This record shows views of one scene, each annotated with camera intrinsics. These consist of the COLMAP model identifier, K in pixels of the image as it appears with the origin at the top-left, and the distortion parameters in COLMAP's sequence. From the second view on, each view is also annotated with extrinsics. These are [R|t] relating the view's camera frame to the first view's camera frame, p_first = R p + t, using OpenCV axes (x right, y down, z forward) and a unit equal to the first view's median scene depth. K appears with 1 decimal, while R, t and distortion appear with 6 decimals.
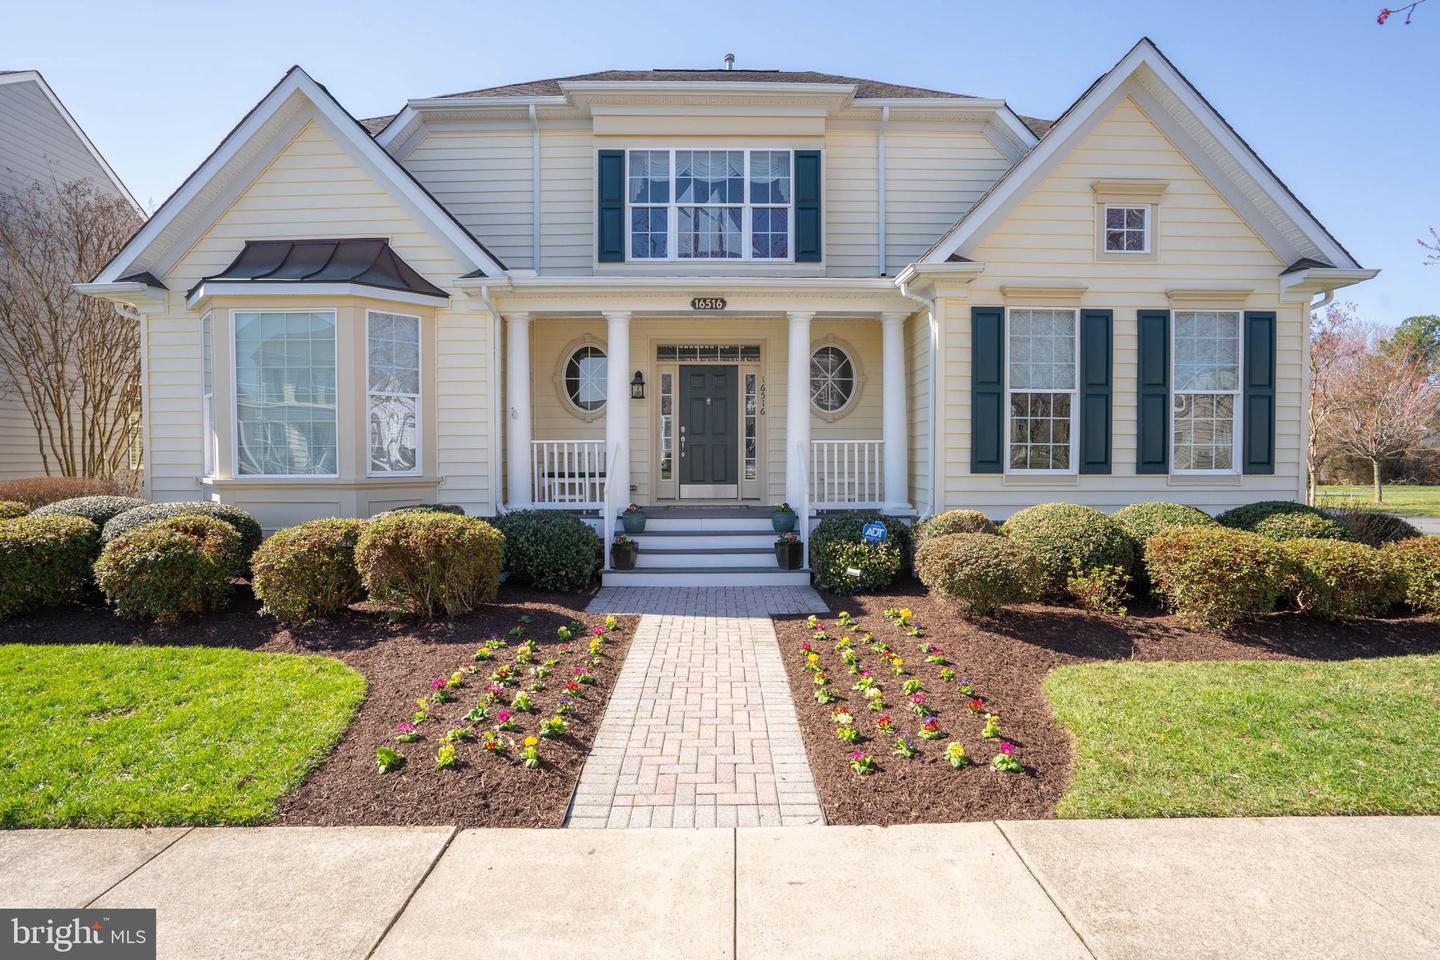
lens RADIAL K [[707.6, 0, 720.0], [0, 707.6, 480.0], [0, 0, 1]] dist [-0.000501, 0.000054]
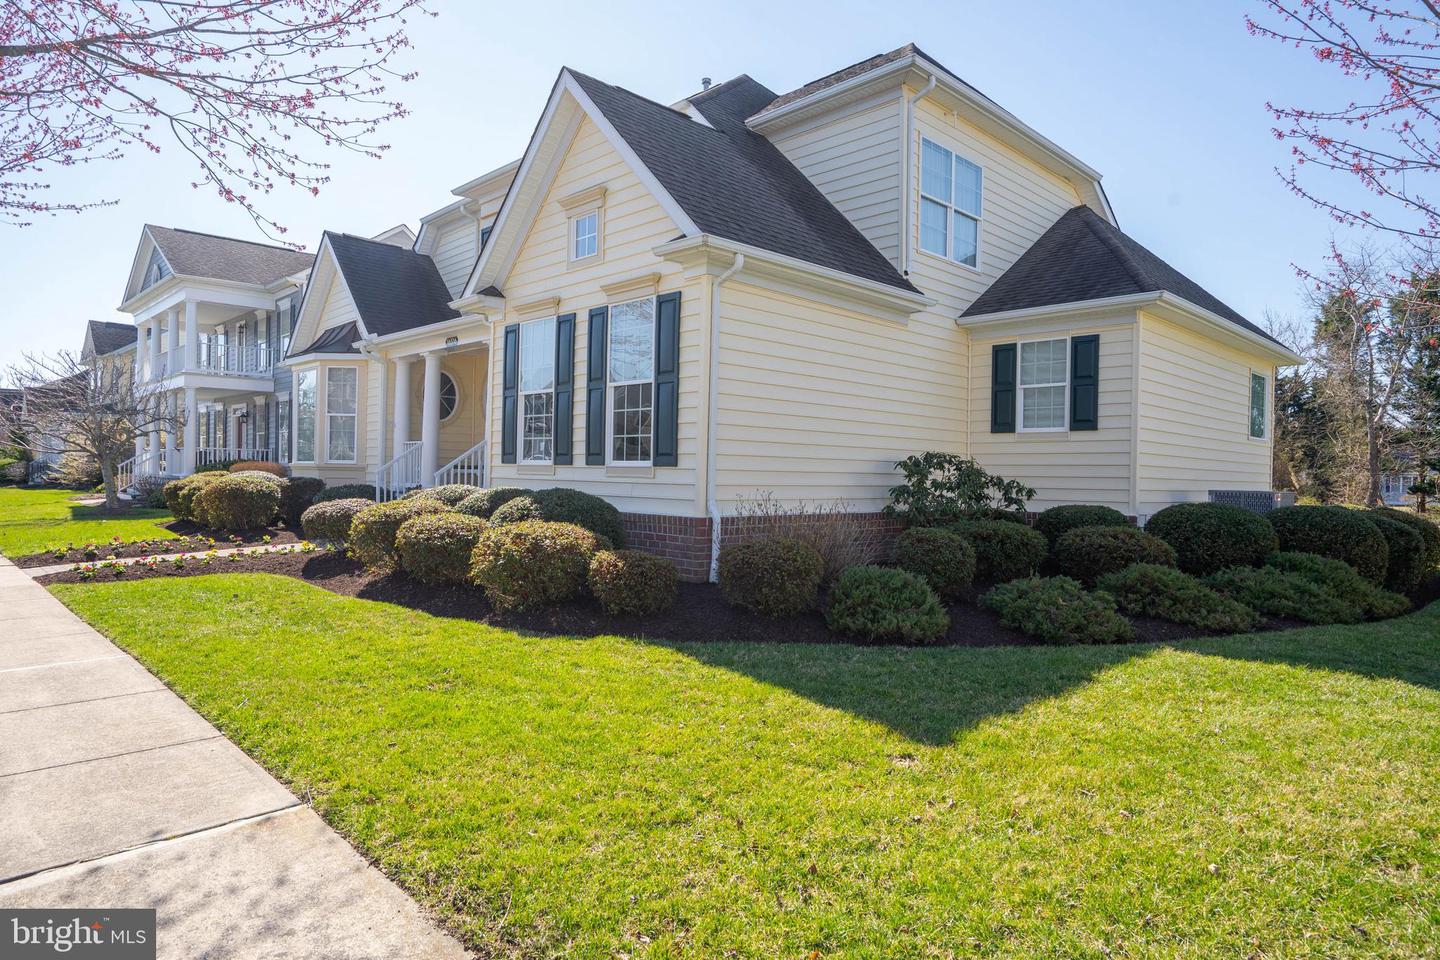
lens RADIAL K [[841.6, 0, 720.0], [0, 841.6, 480.0], [0, 0, 1]] dist [-0.001248, -0.000130]
pose [[0.687388, 0.019494, -0.726029, 1.547550], [-0.036347, 0.999310, -0.007580, 0.015066], [0.725381, 0.031599, 0.687622, 0.270371]]
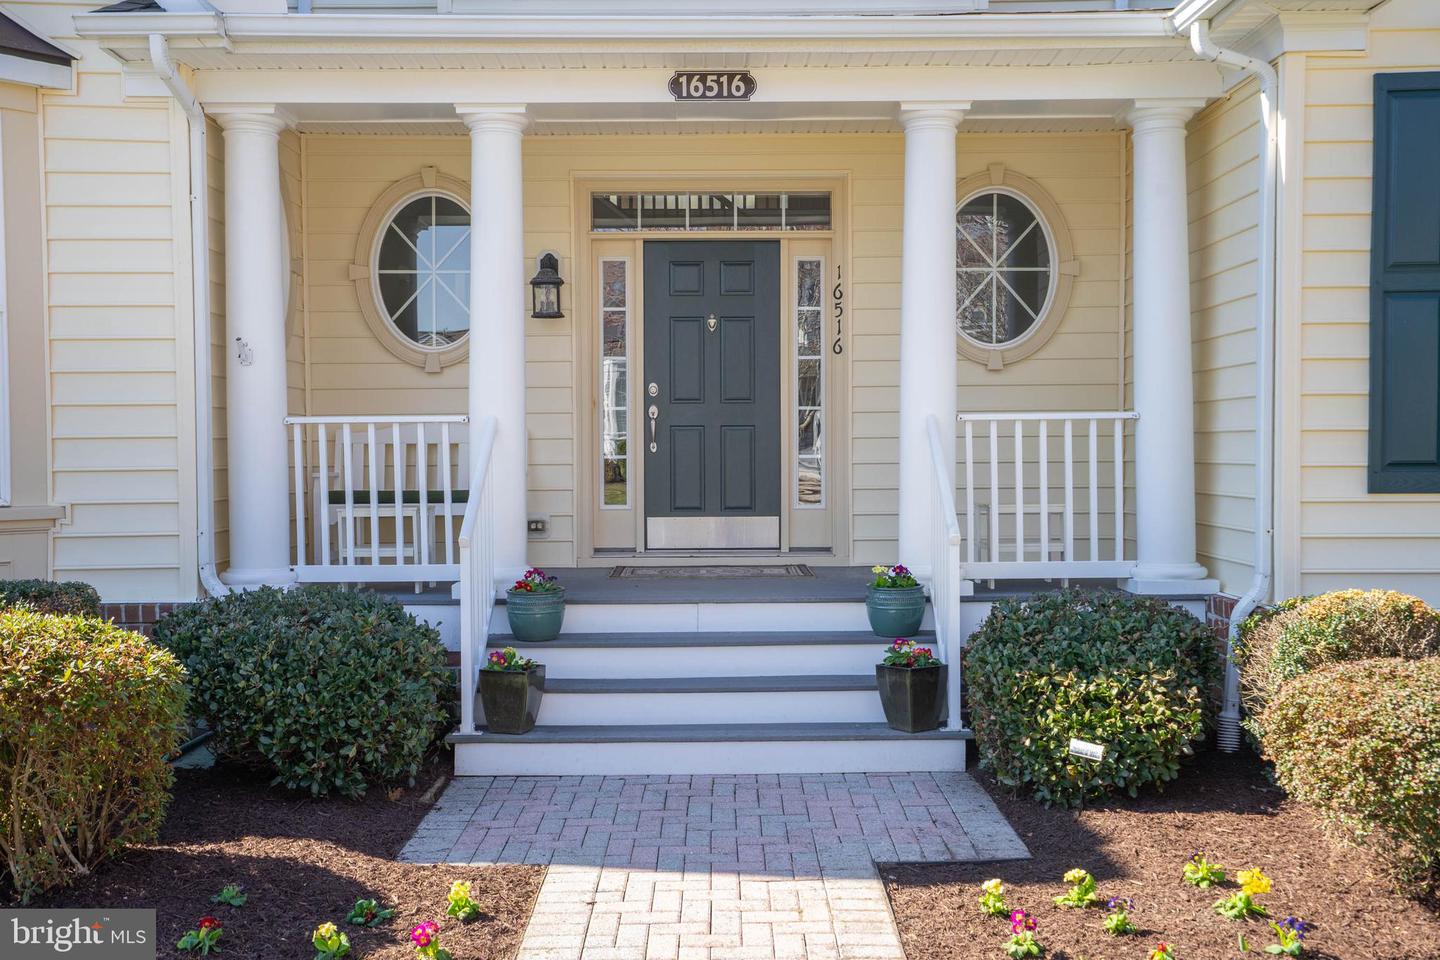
lens RADIAL K [[1405.1, 0, 720.0], [0, 1405.1, 480.0], [0, 0, 1]] dist [0.107931, 0.006602]
pose [[0.999963, -0.004769, -0.007171, -0.006721], [0.004730, 0.999973, -0.005566, -0.013434], [0.007198, 0.005532, 0.999959, 0.172472]]
